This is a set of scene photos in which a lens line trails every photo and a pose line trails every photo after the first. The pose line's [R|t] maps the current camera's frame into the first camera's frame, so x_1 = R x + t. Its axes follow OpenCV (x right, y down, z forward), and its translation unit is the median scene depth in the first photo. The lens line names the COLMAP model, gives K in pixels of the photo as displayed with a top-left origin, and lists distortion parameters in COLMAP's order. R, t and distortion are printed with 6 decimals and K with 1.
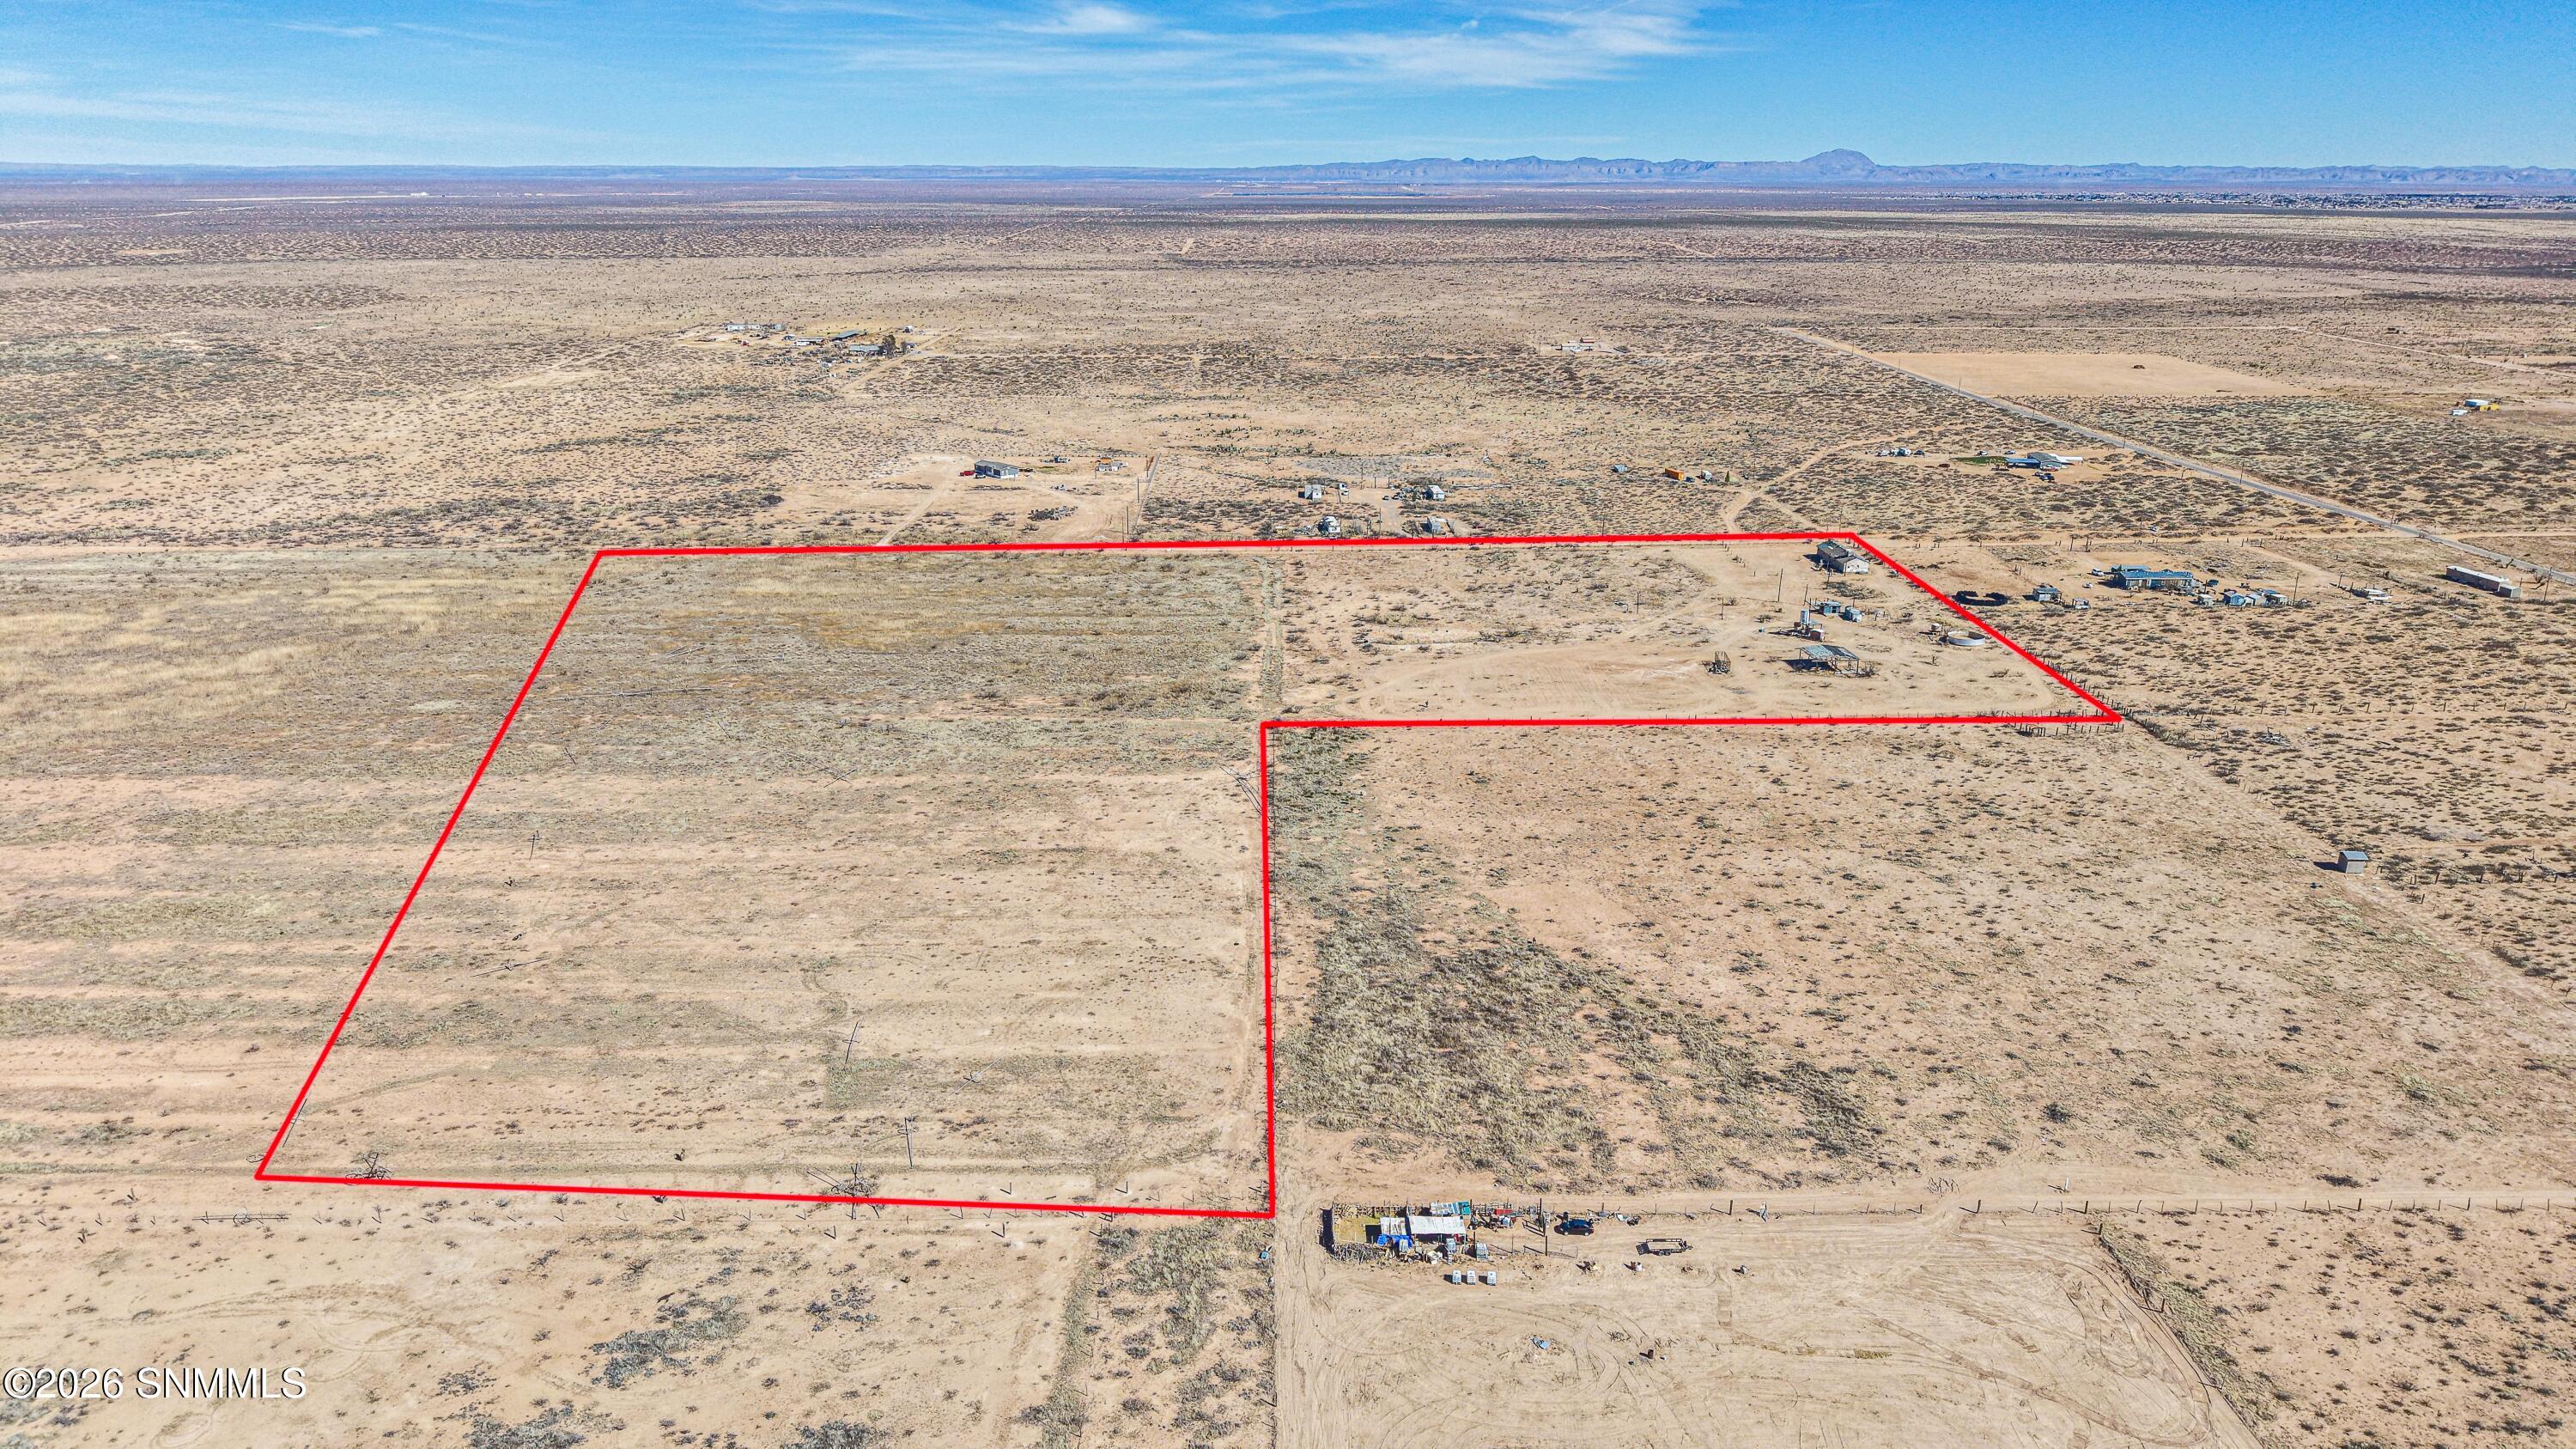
lens RADIAL K [[1718.7, 0, 1282.7], [0, 1718.7, 733.0], [0, 0, 1]] dist [0.039013, -0.042000]
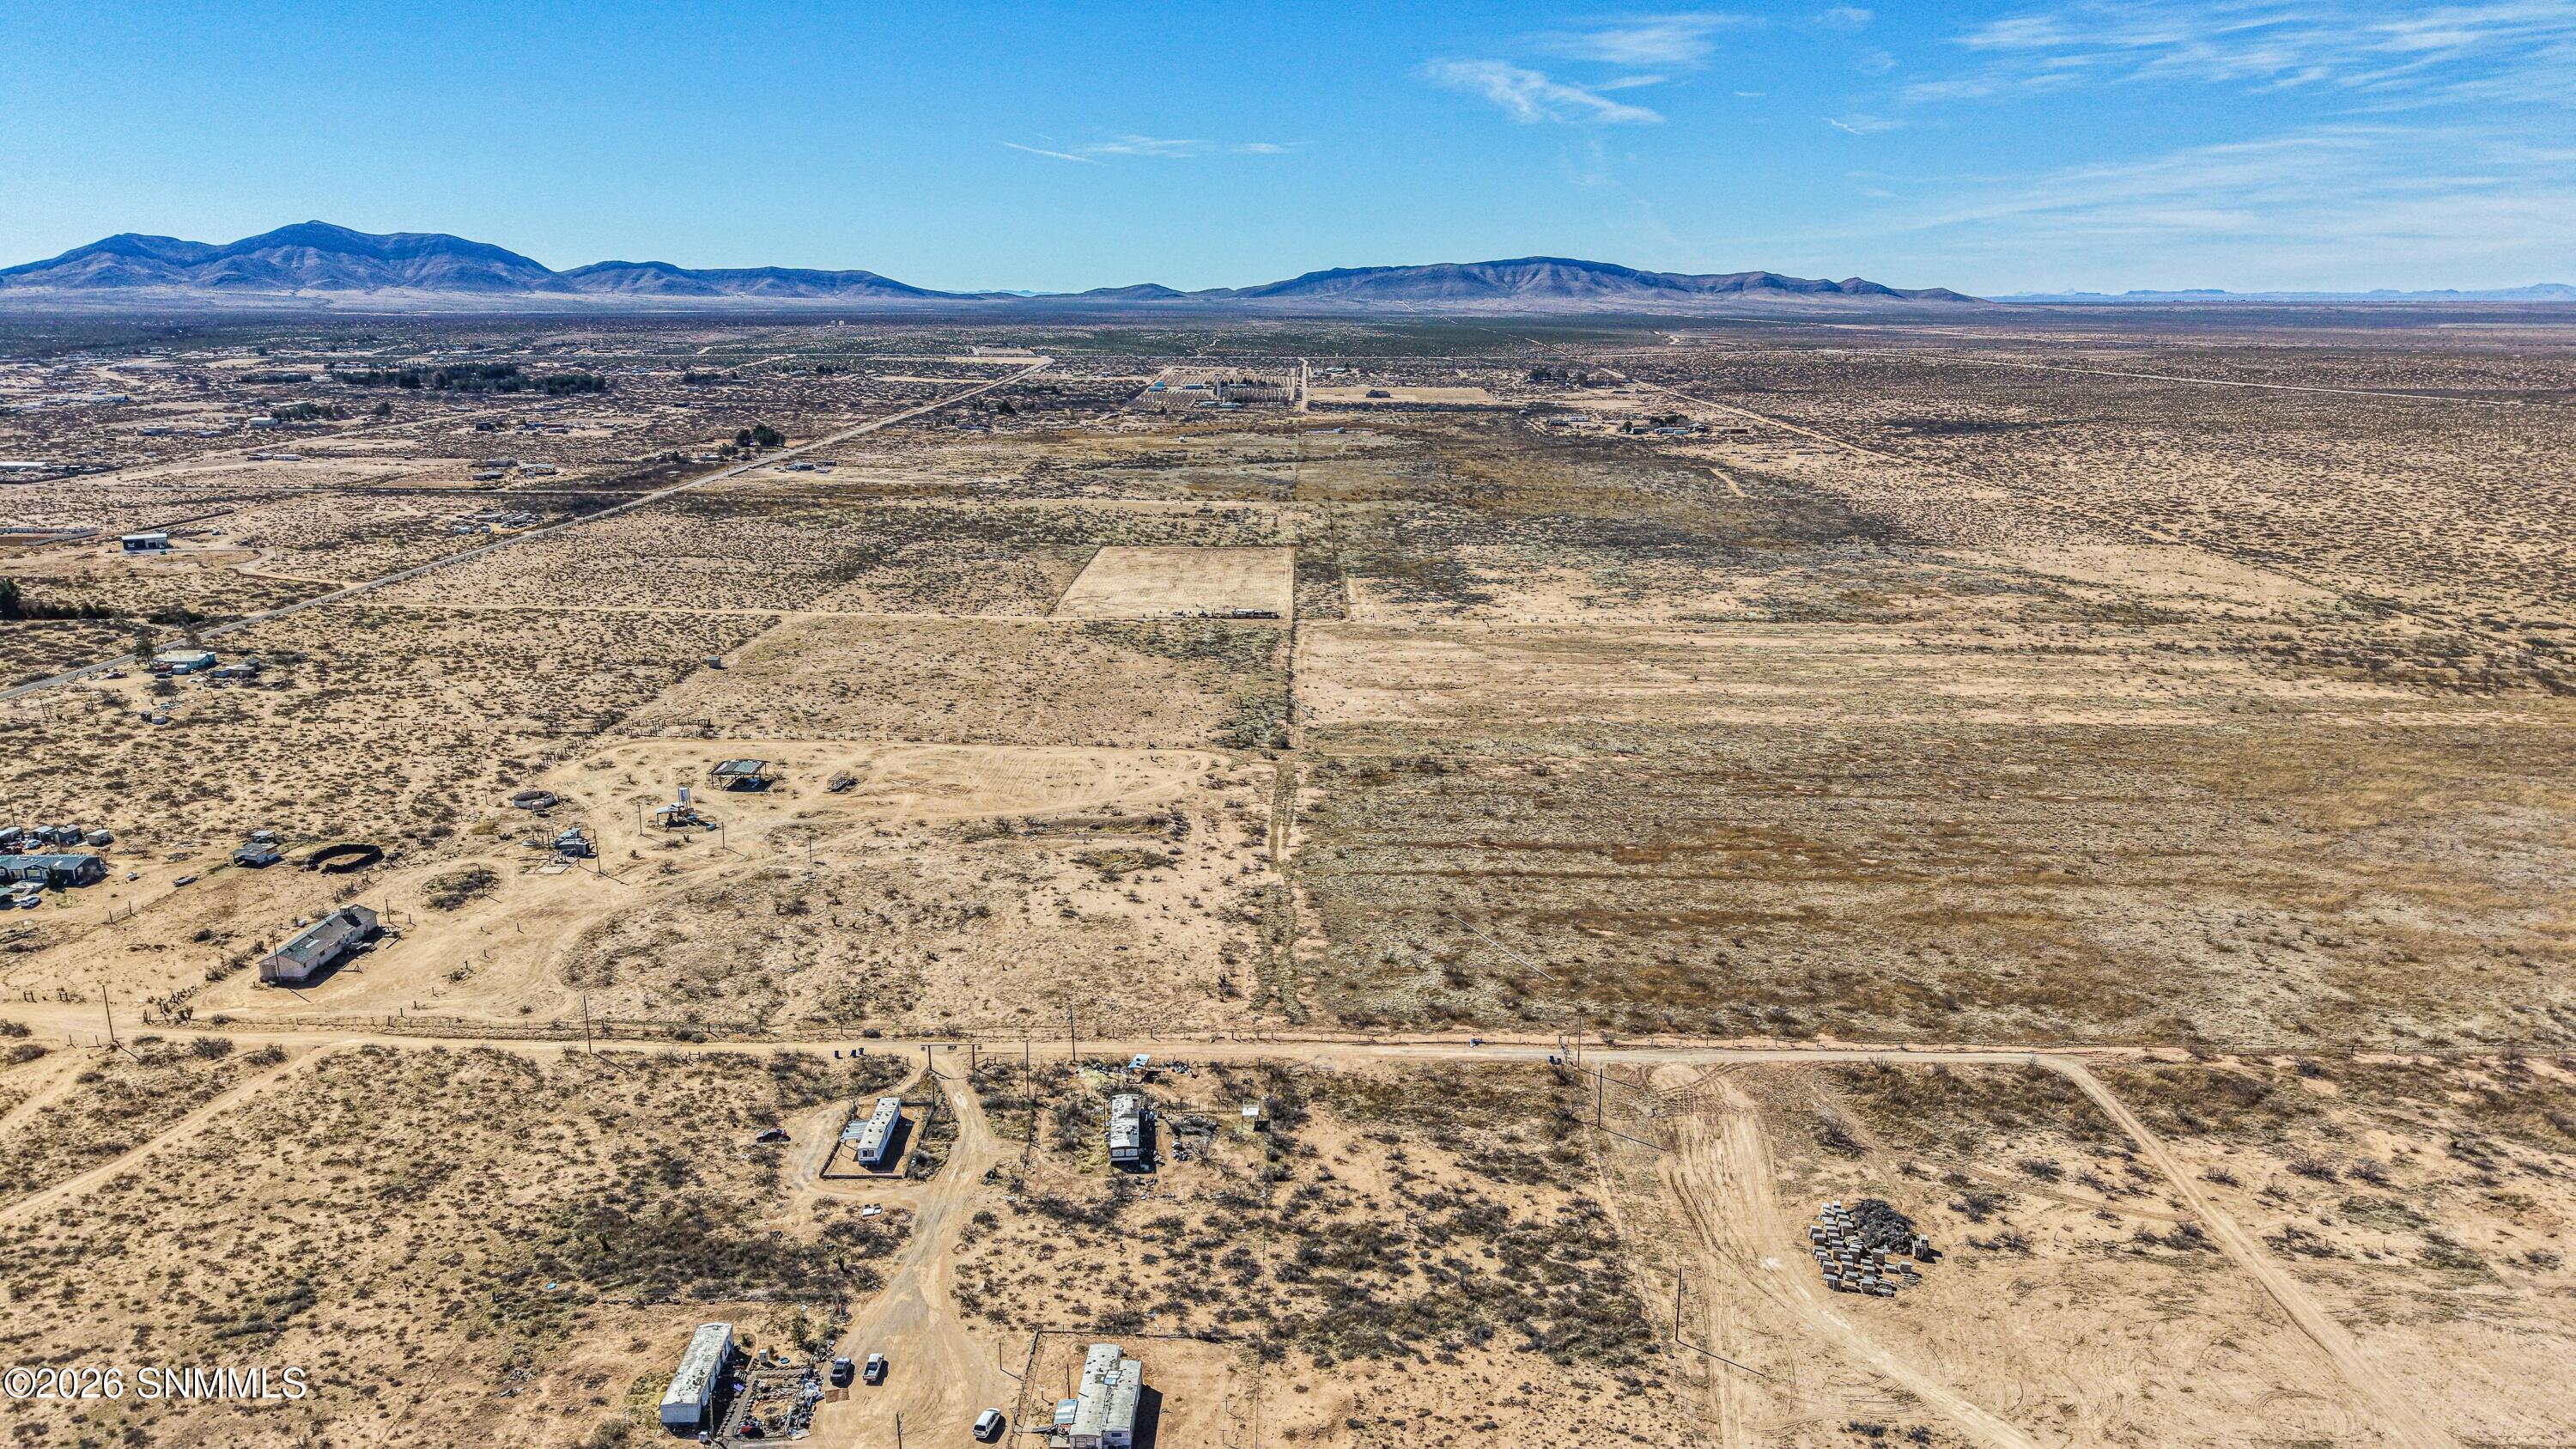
lens RADIAL K [[1718.7, 0, 1286.4], [0, 1718.7, 718.2], [0, 0, 1]] dist [0.039013, -0.042000]
pose [[-0.999825, -0.007187, 0.017245, -0.028401], [0.003026, 0.848547, 0.529111, -0.701779], [-0.018437, 0.529071, -0.848377, 2.124129]]
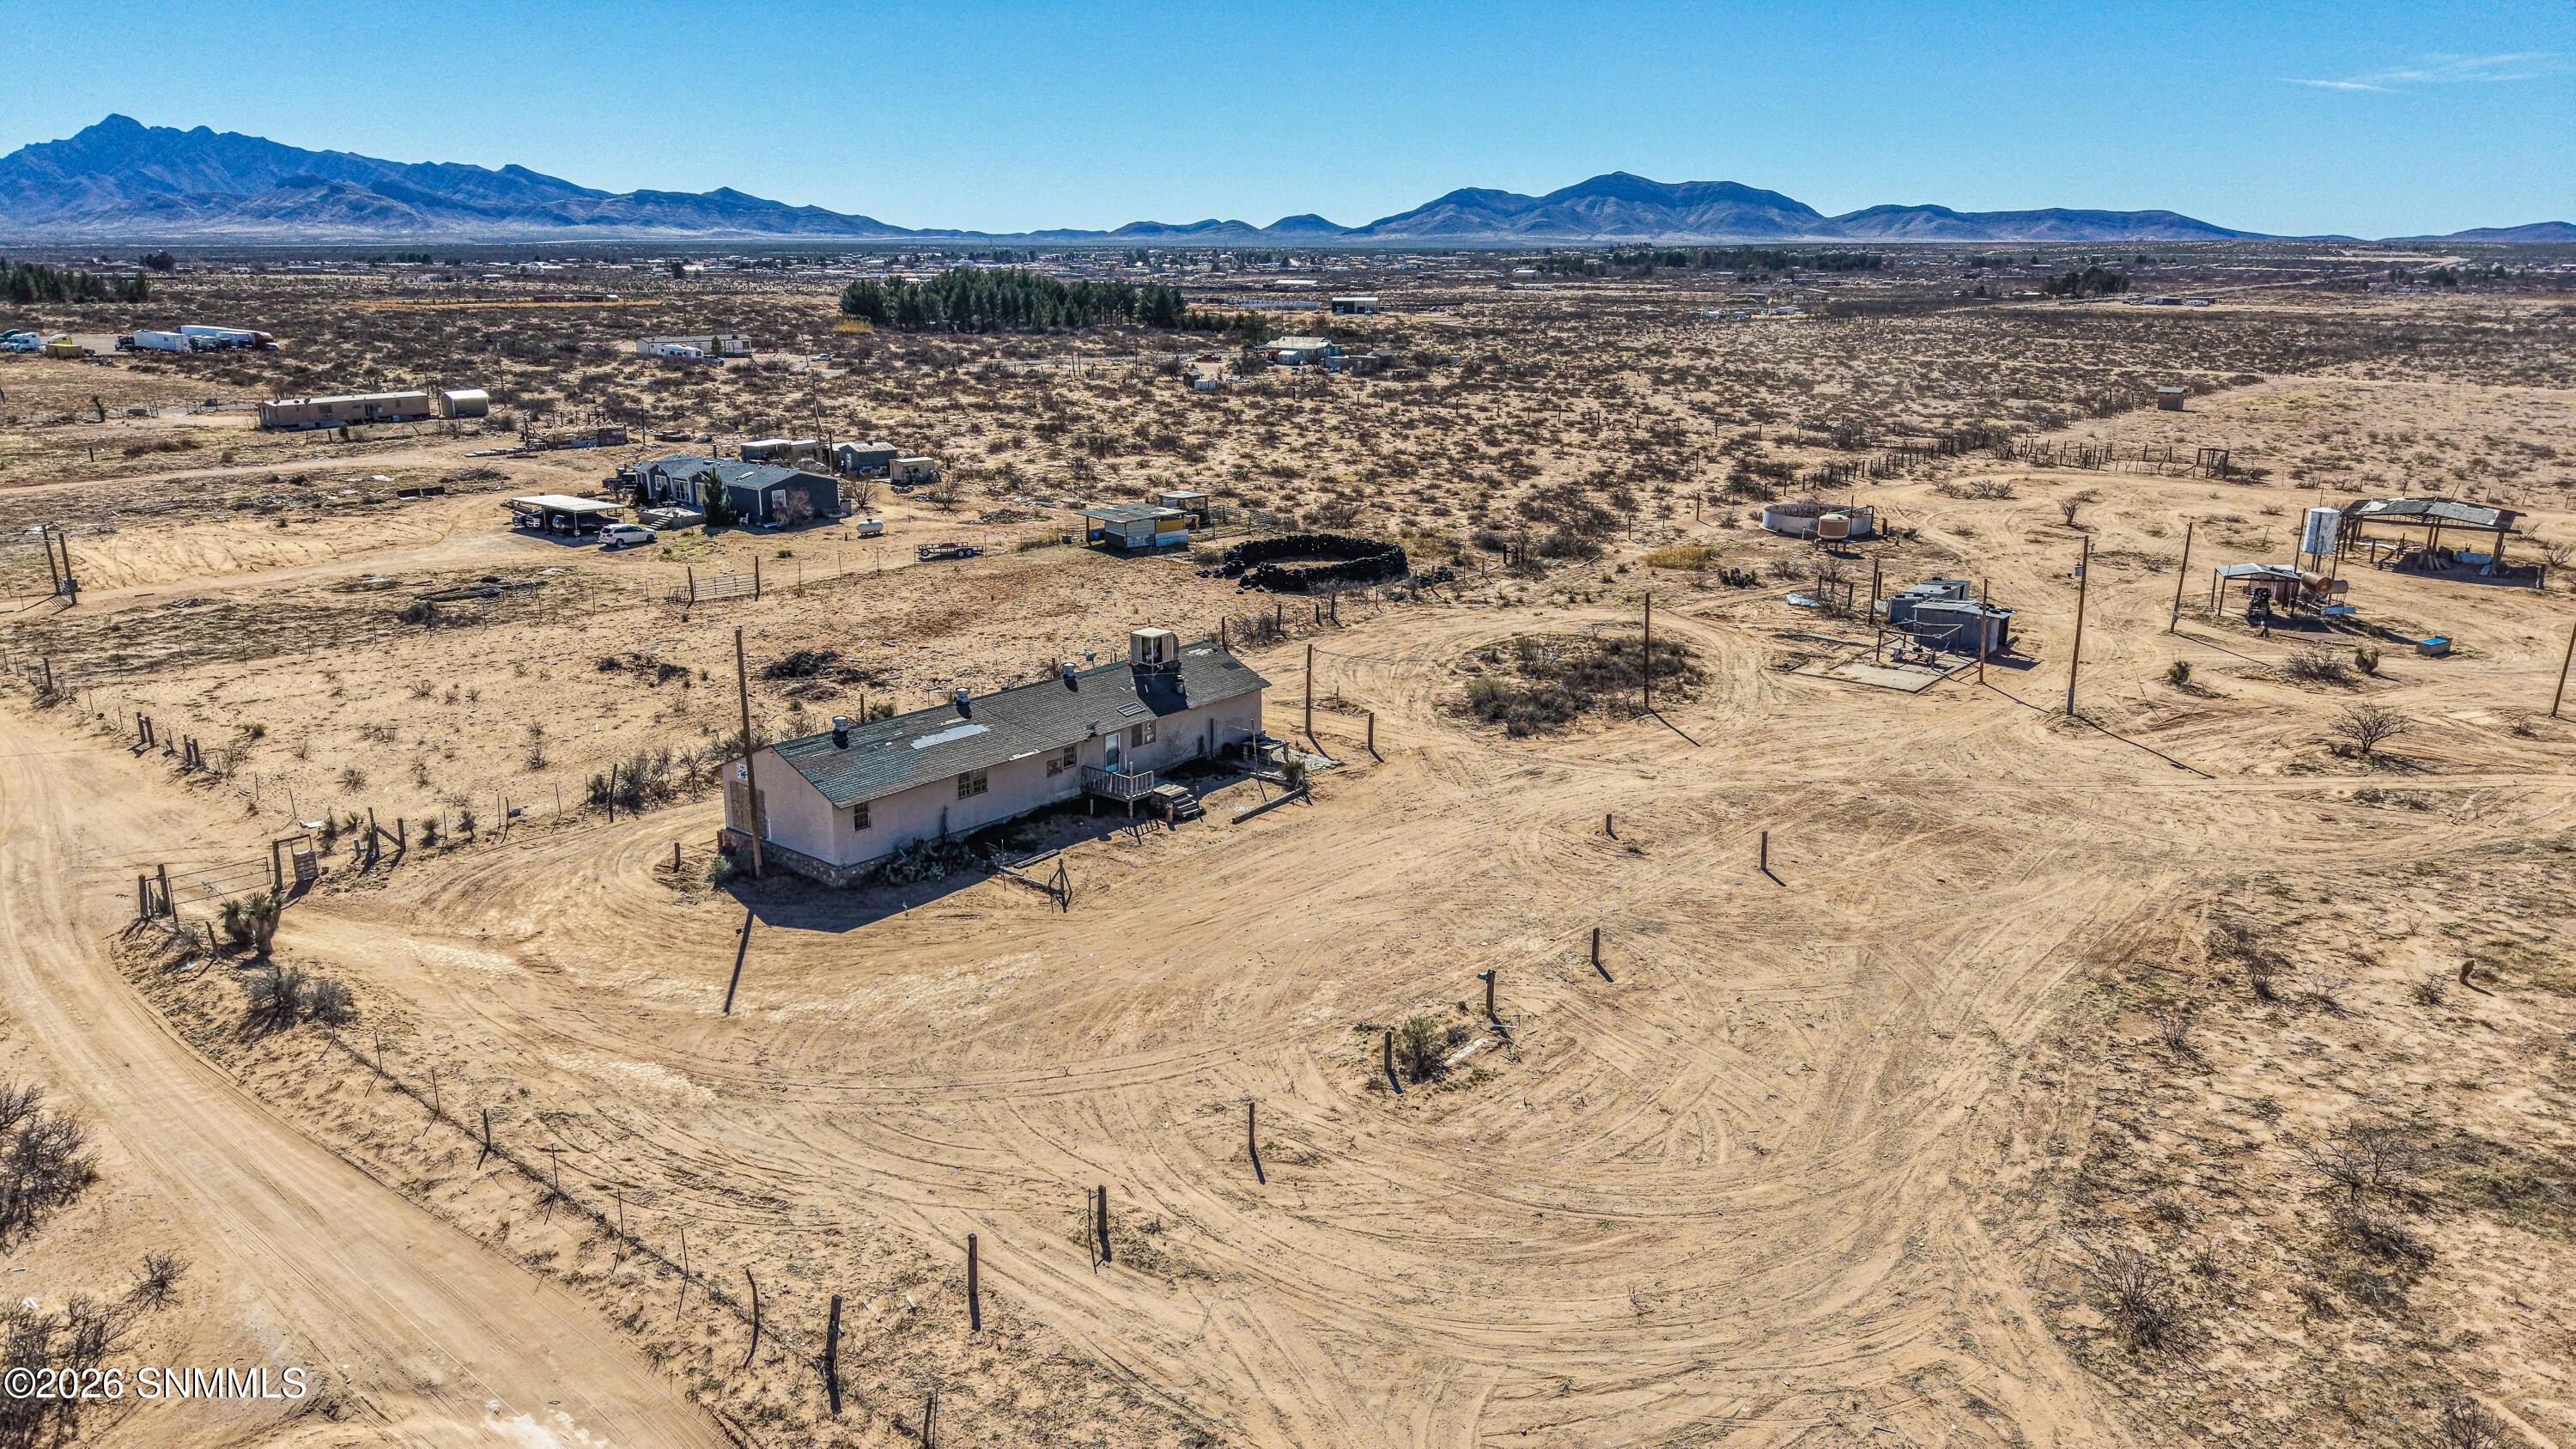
lens RADIAL K [[1718.7, 0, 1282.1], [0, 1718.7, 730.2], [0, 0, 1]] dist [0.039013, -0.042000]
pose [[-0.766176, -0.172201, 0.619129, 0.313014], [0.197148, 0.853988, 0.481495, -0.246128], [-0.611643, 0.490970, -0.620356, 1.566477]]
